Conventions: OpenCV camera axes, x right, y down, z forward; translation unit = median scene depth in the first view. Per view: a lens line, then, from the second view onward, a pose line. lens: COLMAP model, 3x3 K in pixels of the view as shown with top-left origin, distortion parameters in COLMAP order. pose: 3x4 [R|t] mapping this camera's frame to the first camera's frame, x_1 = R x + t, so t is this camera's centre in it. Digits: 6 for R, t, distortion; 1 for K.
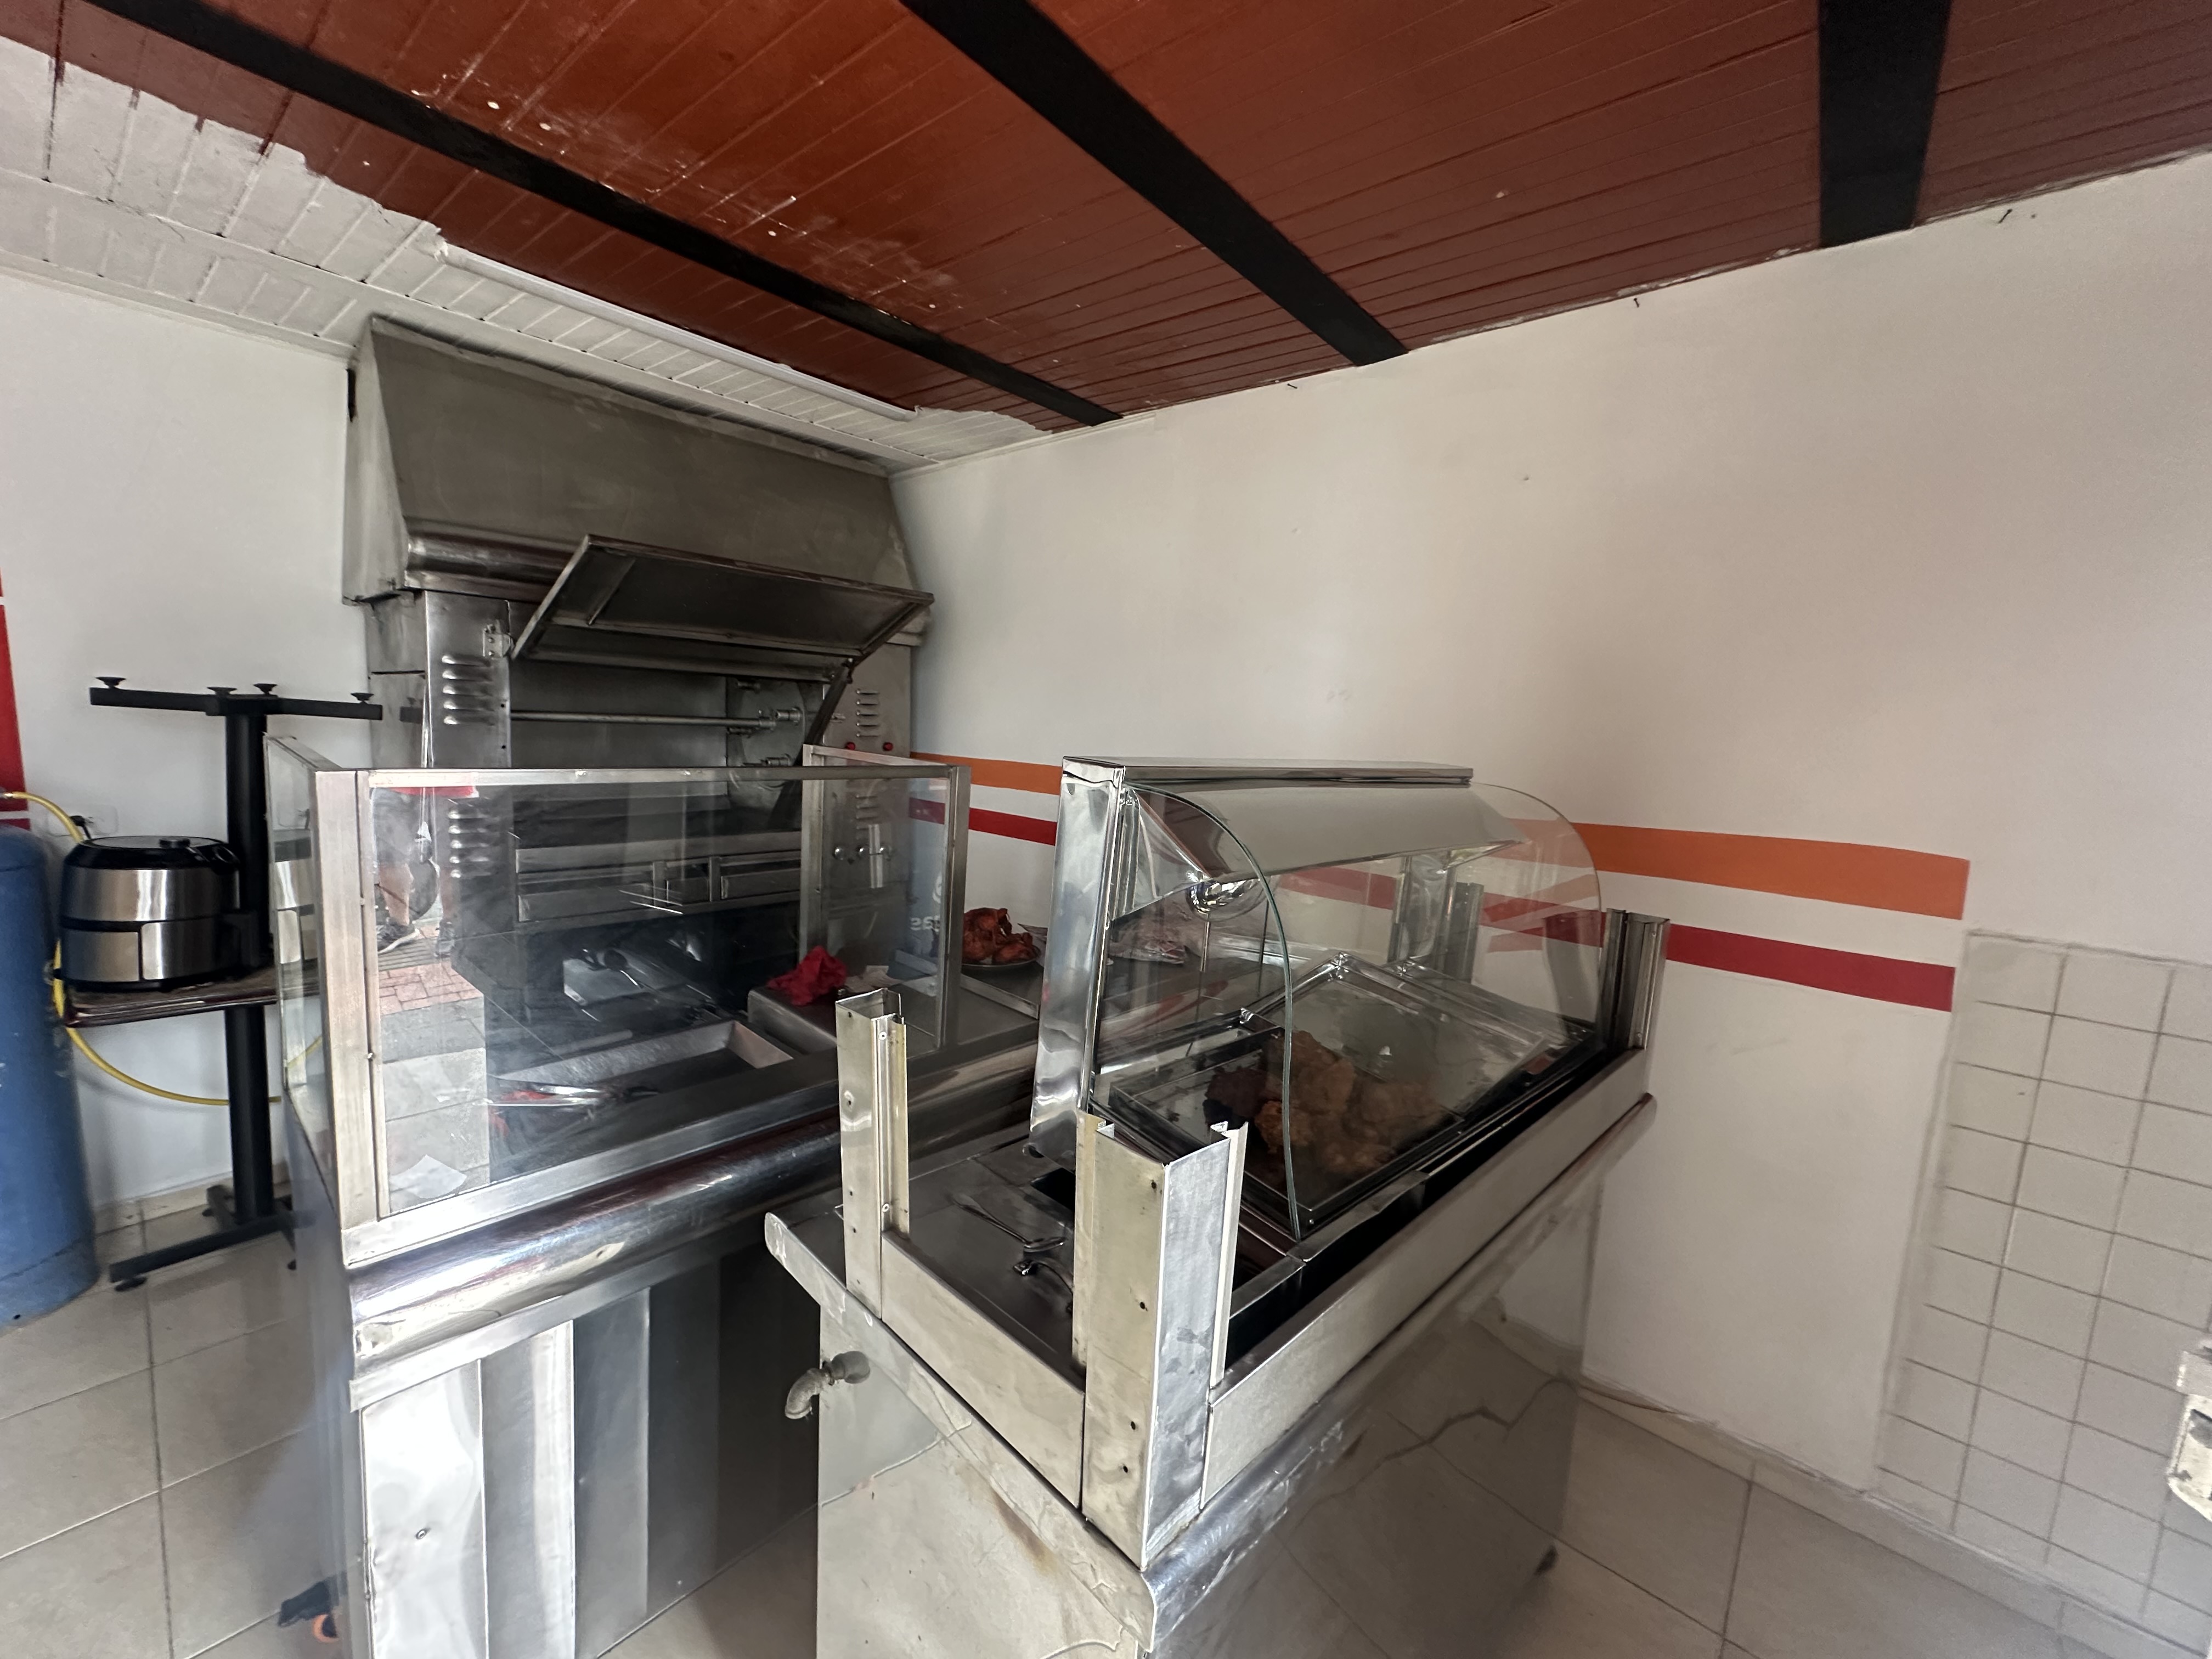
lens RADIAL K [[882.3, 0, 1106.8], [0, 882.3, 826.8], [0, 0, 1]] dist [-0.003843, 0.000671]
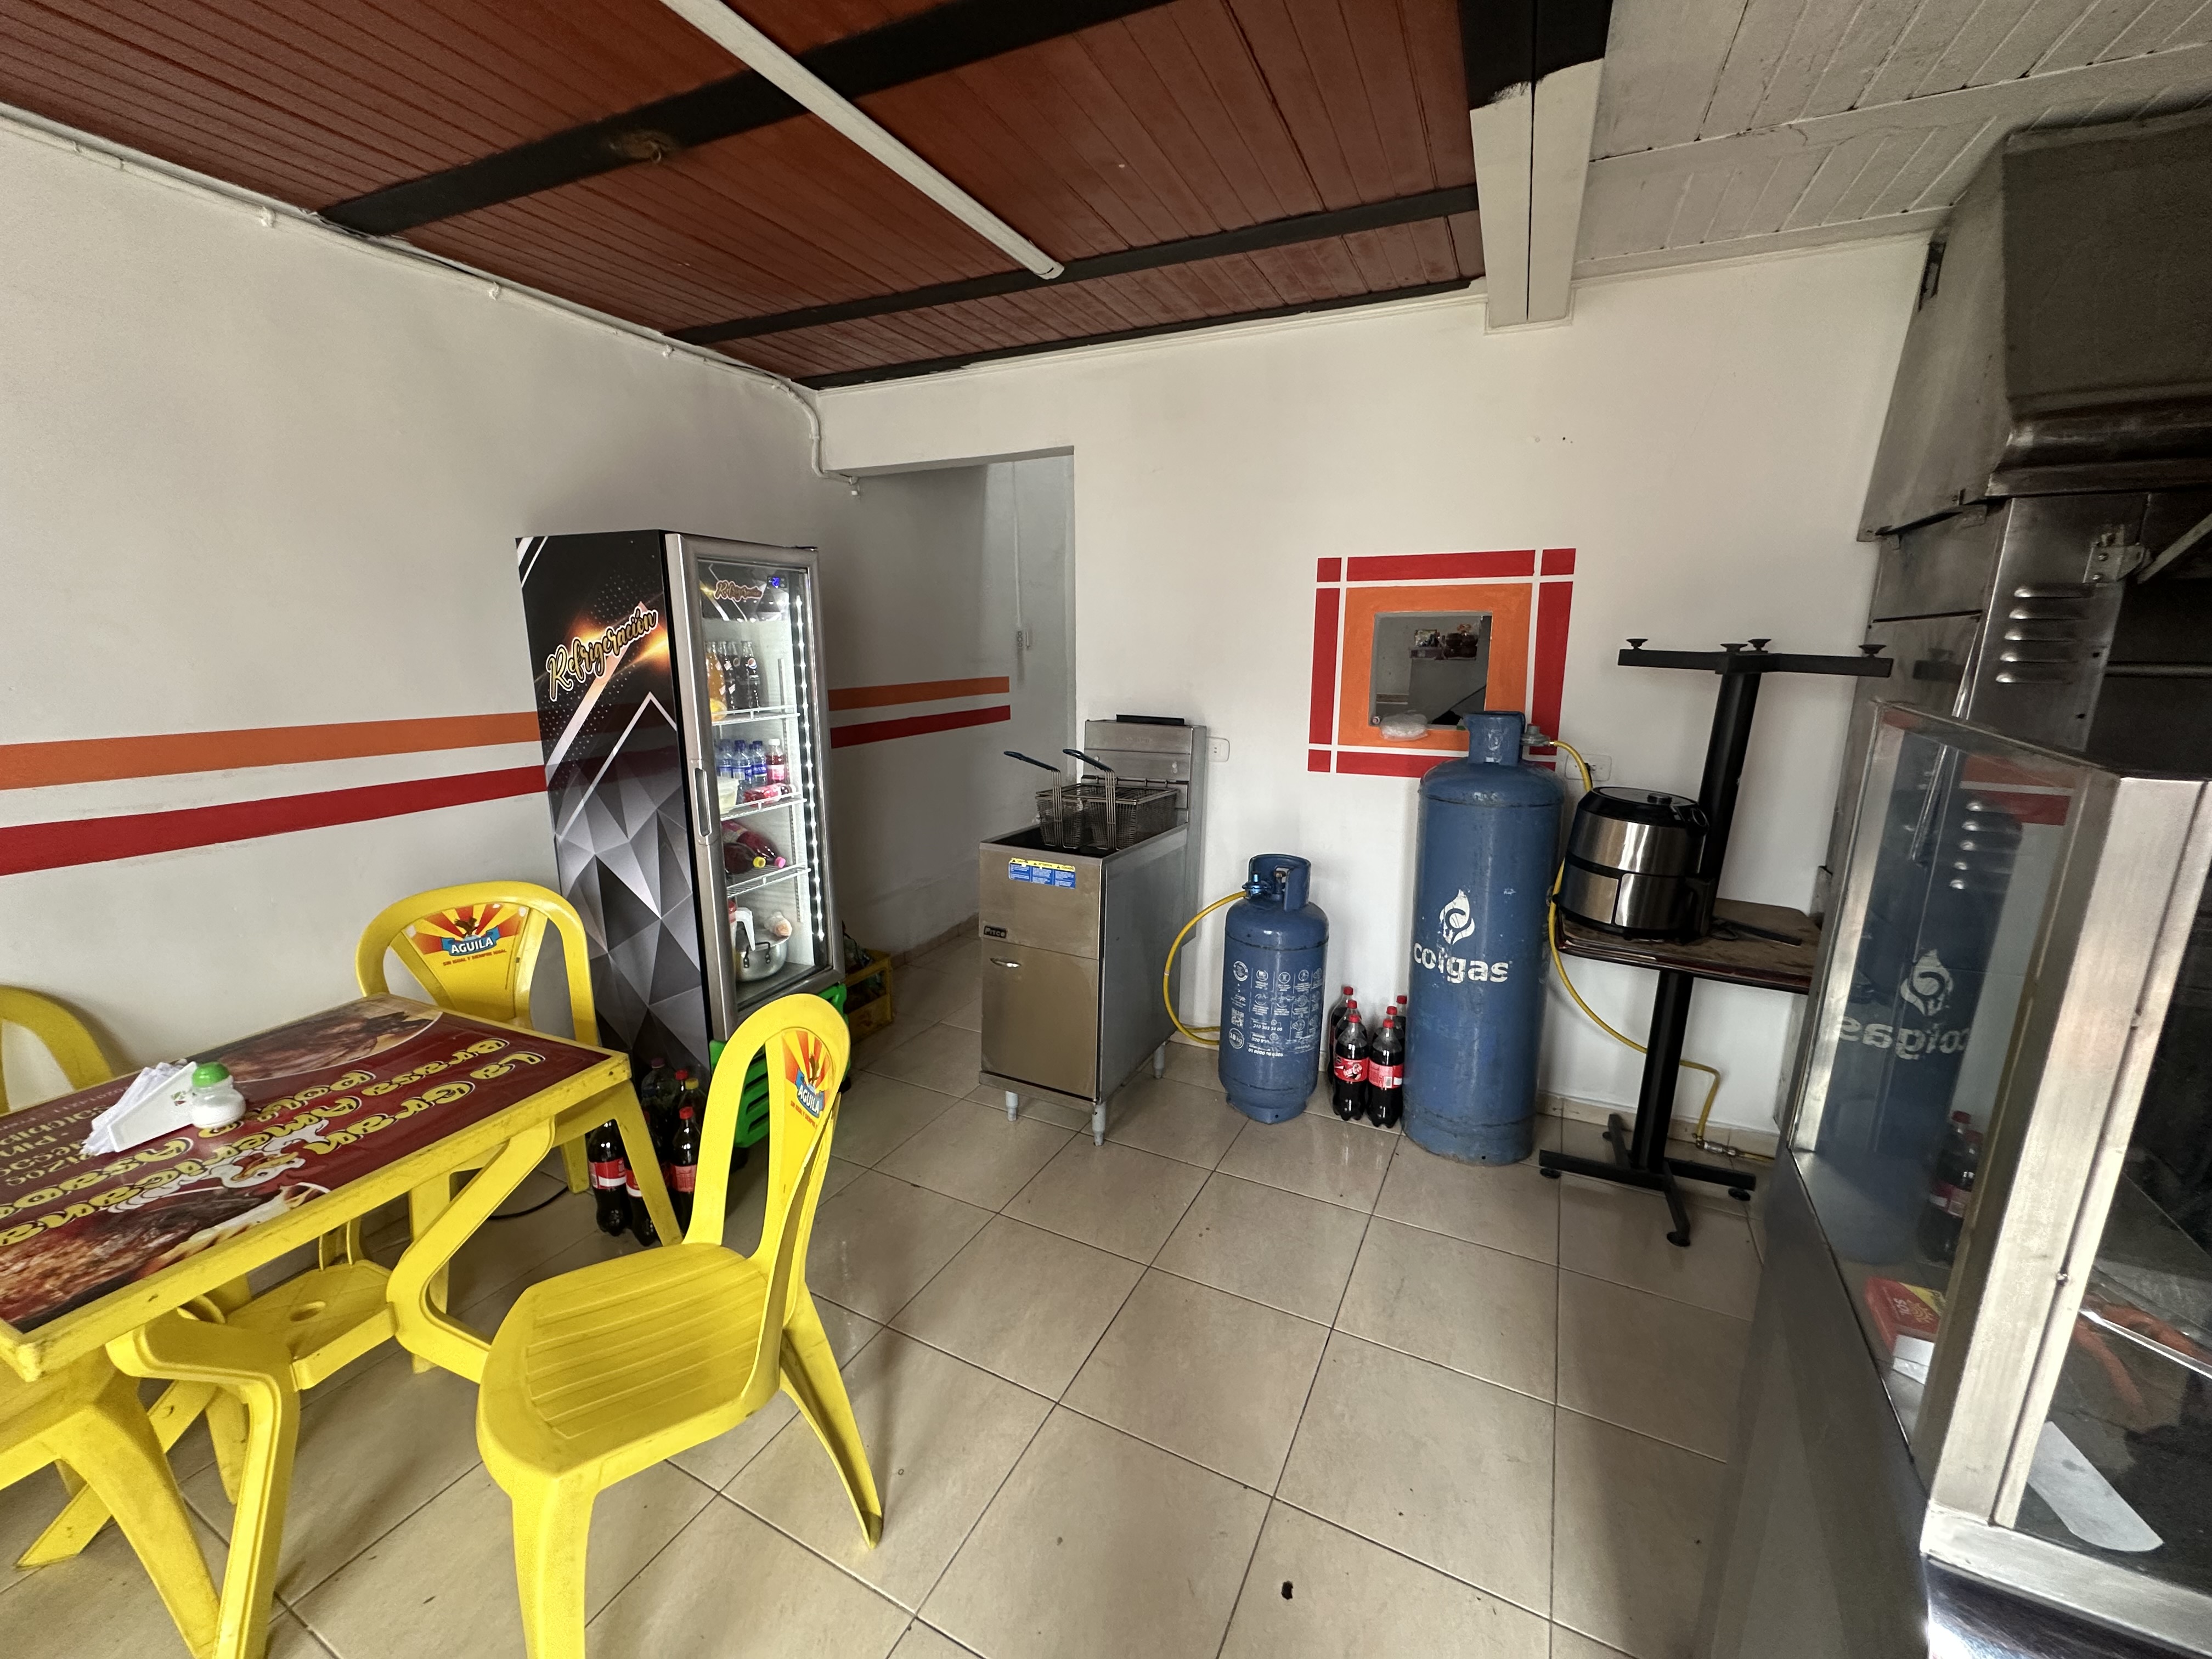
lens RADIAL K [[882.3, 0, 1106.8], [0, 882.3, 826.8], [0, 0, 1]] dist [-0.003843, 0.000671]
pose [[0.247529, 0.156393, -0.956175, -0.228300], [-0.107741, 0.985209, 0.133251, -0.017361], [0.962871, 0.070035, 0.260718, 0.111542]]
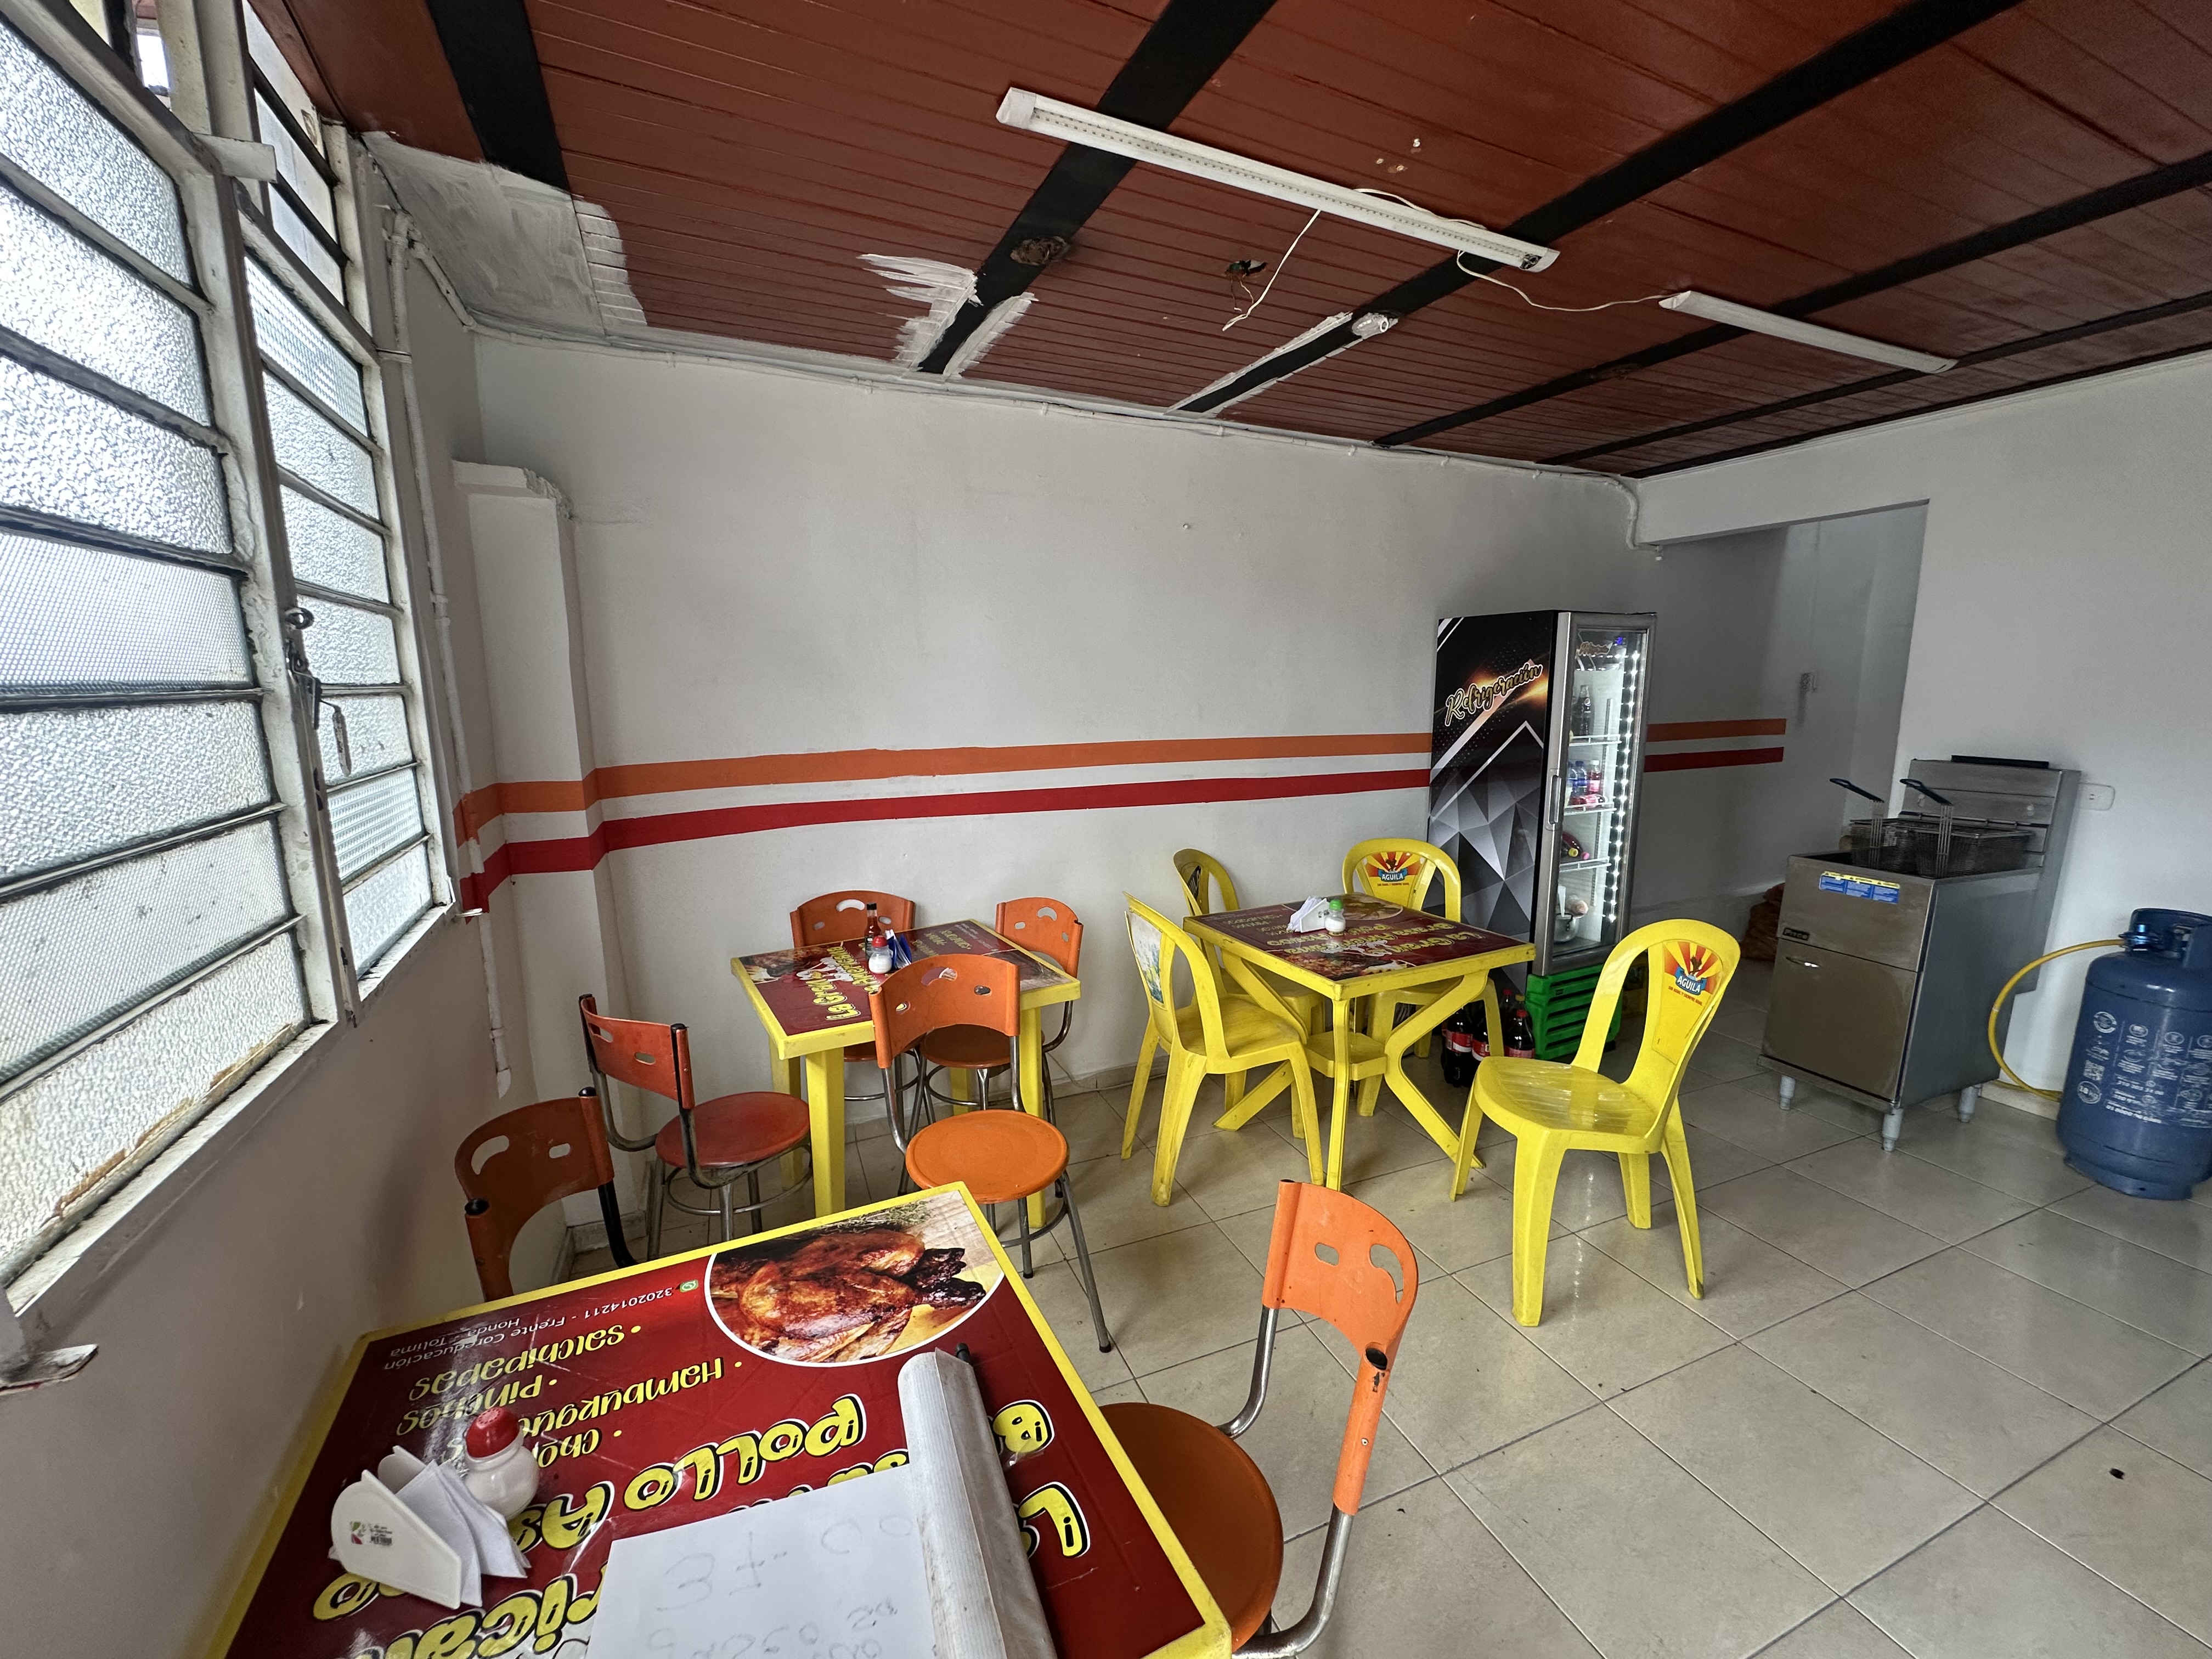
lens RADIAL K [[882.3, 0, 1106.8], [0, 882.3, 826.8], [0, 0, 1]] dist [-0.003843, 0.000671]
pose [[-0.439798, 0.100046, -0.892507, 0.305415], [-0.122728, 0.977758, 0.170078, 0.032750], [0.889672, 0.184336, -0.417737, -0.129220]]
